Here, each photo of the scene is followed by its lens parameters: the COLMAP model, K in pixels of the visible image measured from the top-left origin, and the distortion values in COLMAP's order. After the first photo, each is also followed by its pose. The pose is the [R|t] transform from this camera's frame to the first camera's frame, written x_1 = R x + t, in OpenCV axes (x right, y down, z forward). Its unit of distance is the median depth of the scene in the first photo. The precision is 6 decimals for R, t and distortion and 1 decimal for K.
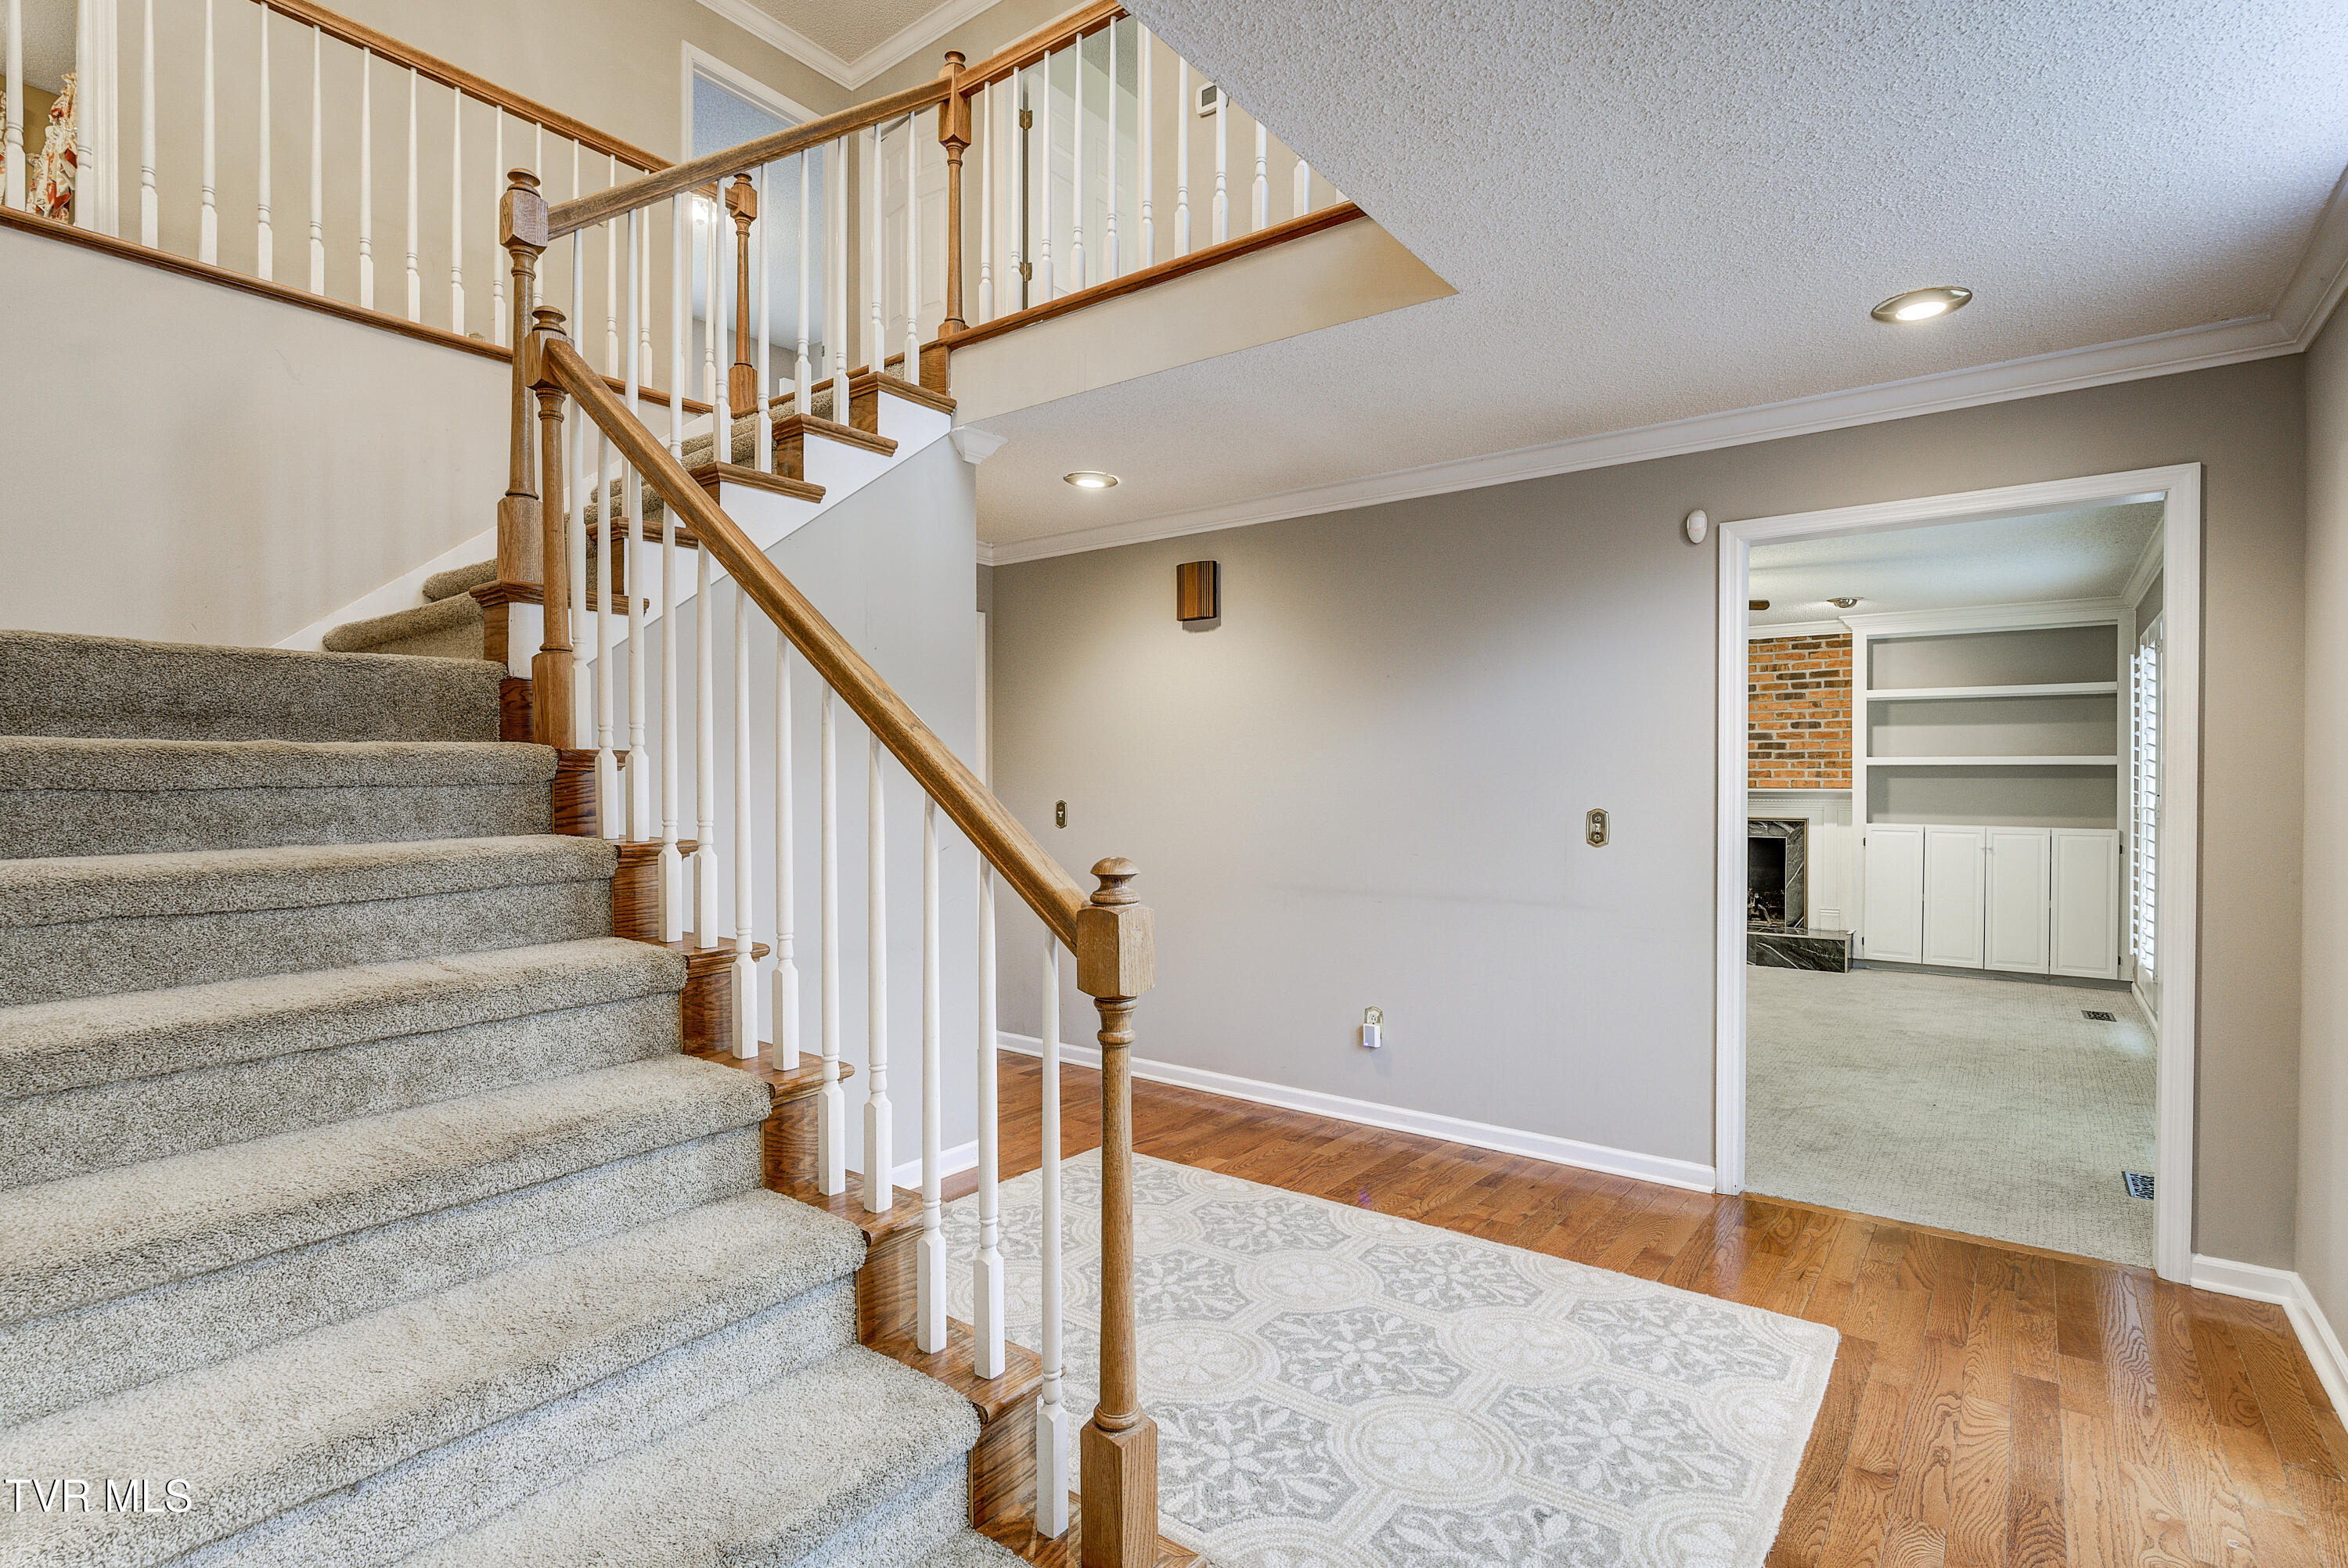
lens RADIAL K [[1140.6, 0, 1174.0], [0, 1140.6, 784.0], [0, 0, 1]] dist [0.000912, 0.000230]
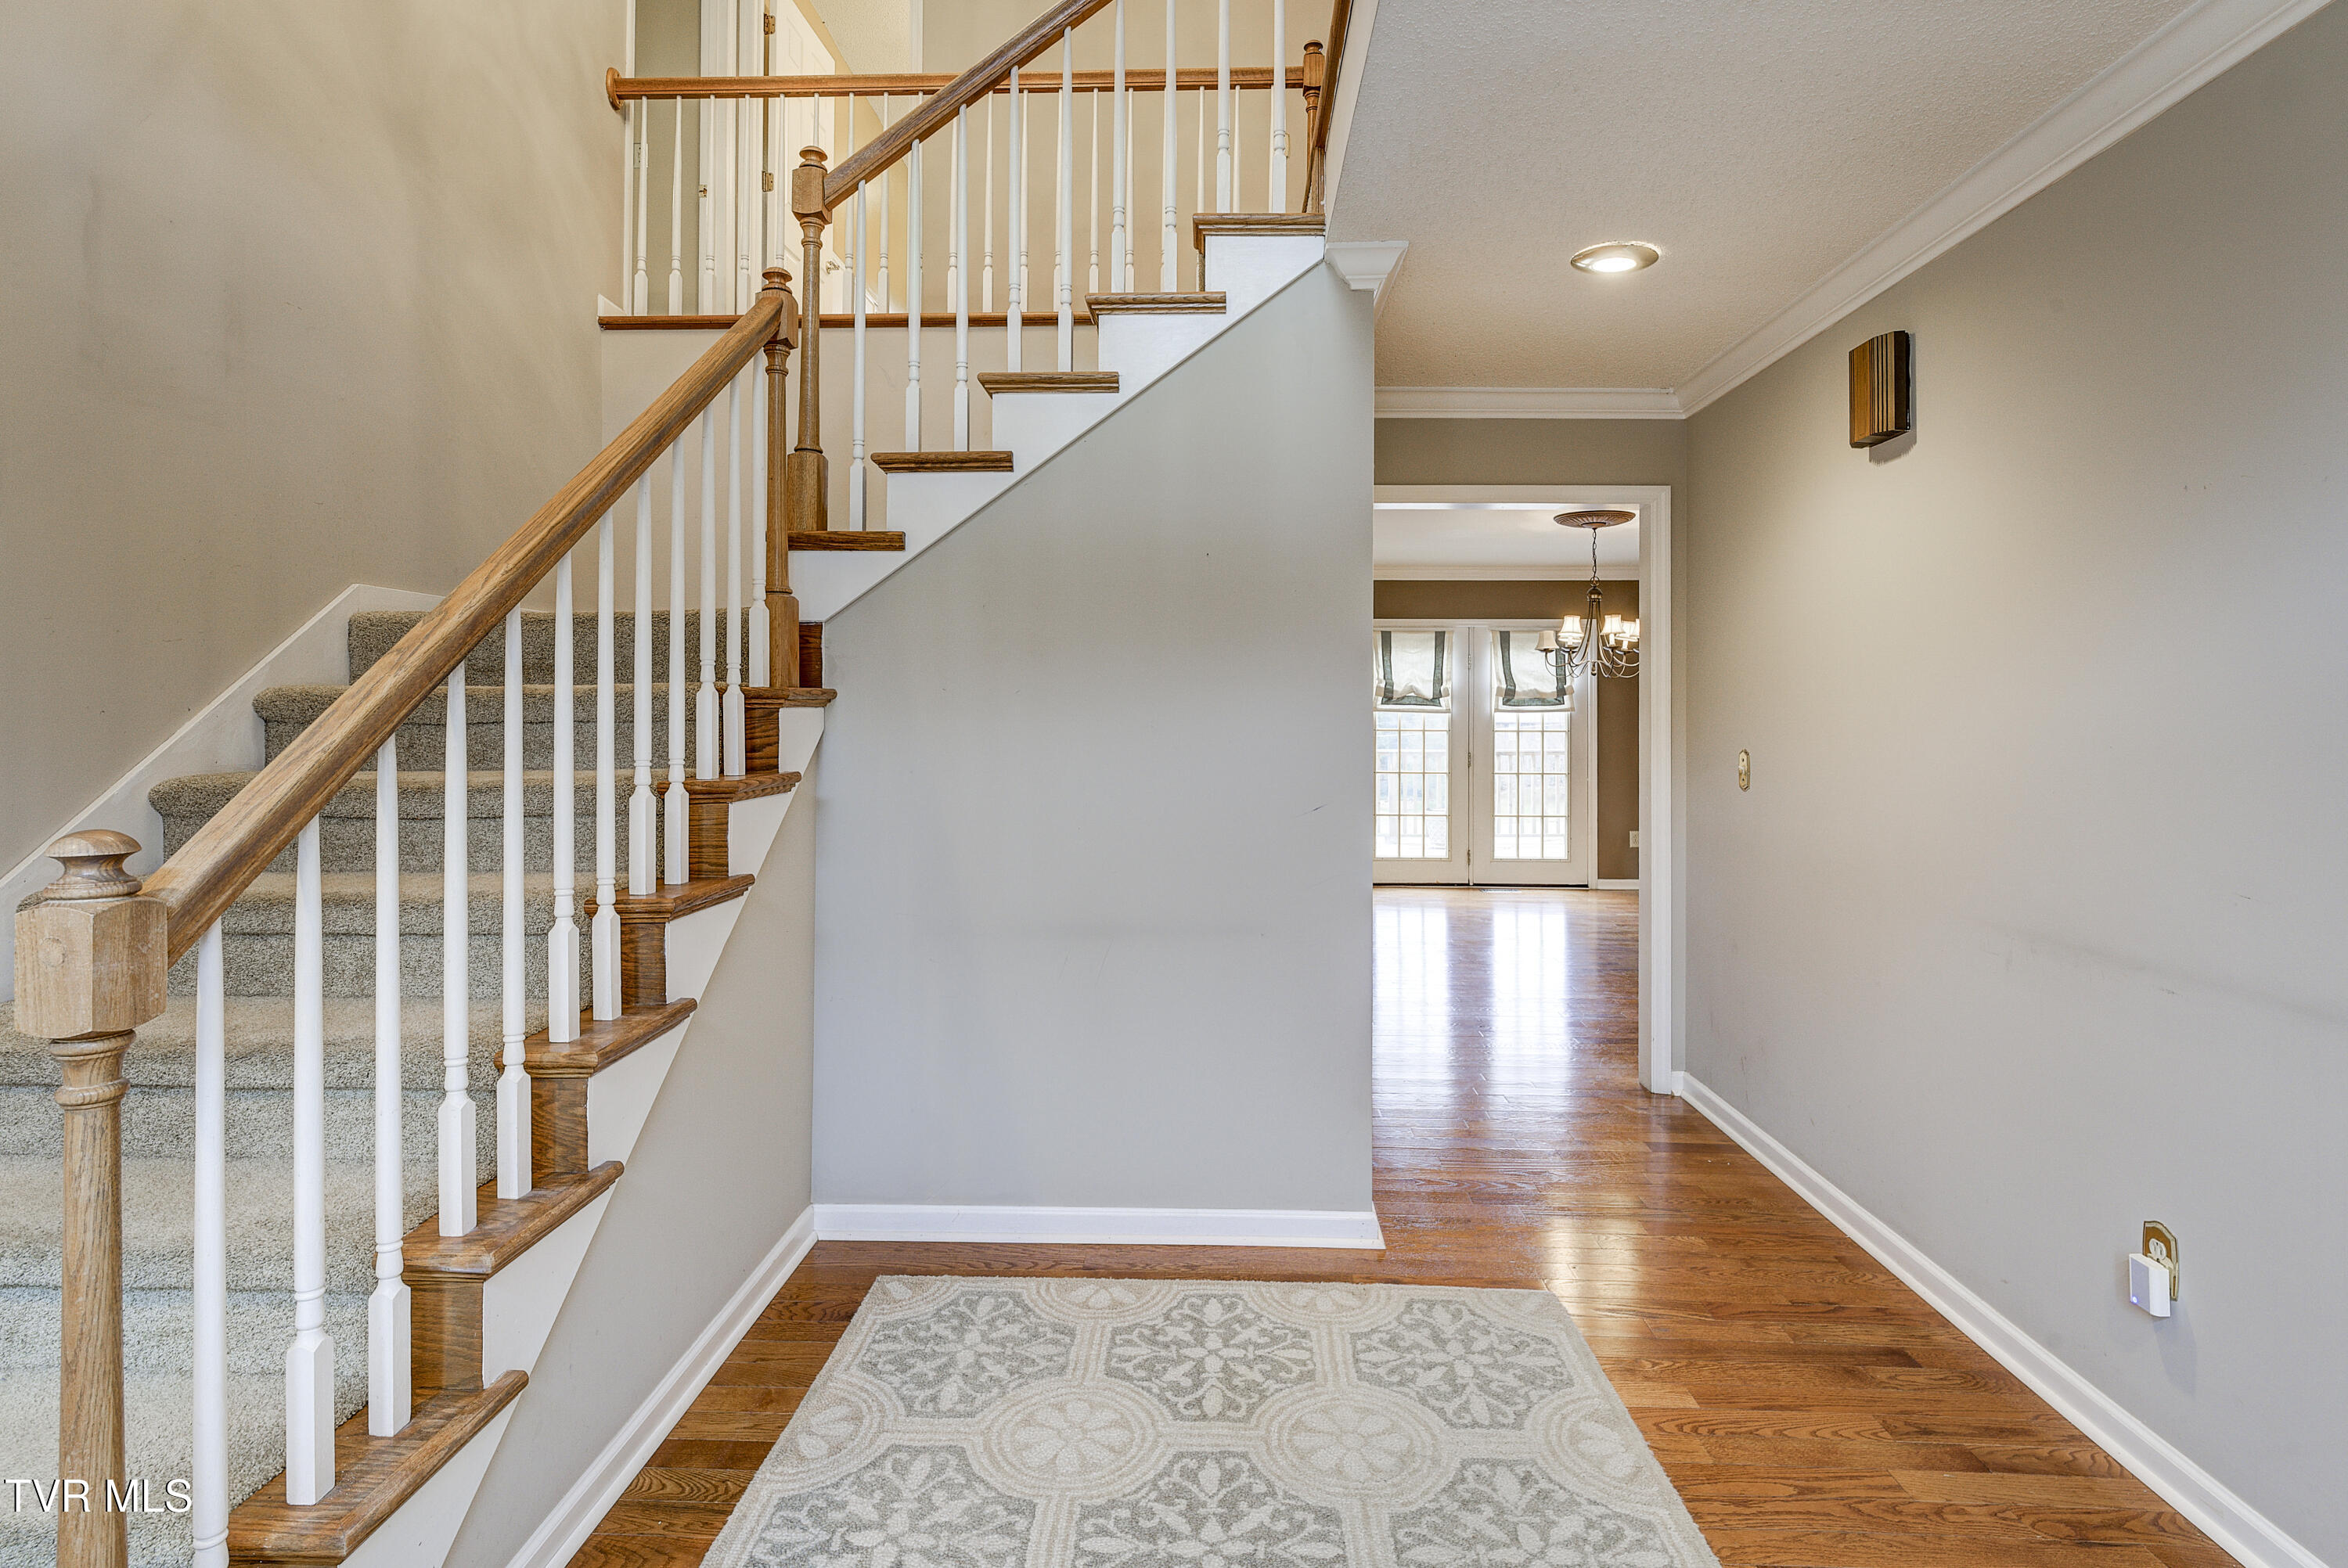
lens RADIAL K [[1162.7, 0, 1180.3], [0, 1162.7, 711.6], [0, 0, 1]] dist [-0.003457, -0.000182]
pose [[0.580849, -0.005508, -0.813992, 0.387906], [-0.006623, 0.999912, -0.011492, 0.001434], [0.813984, 0.012066, 0.580762, 0.499991]]
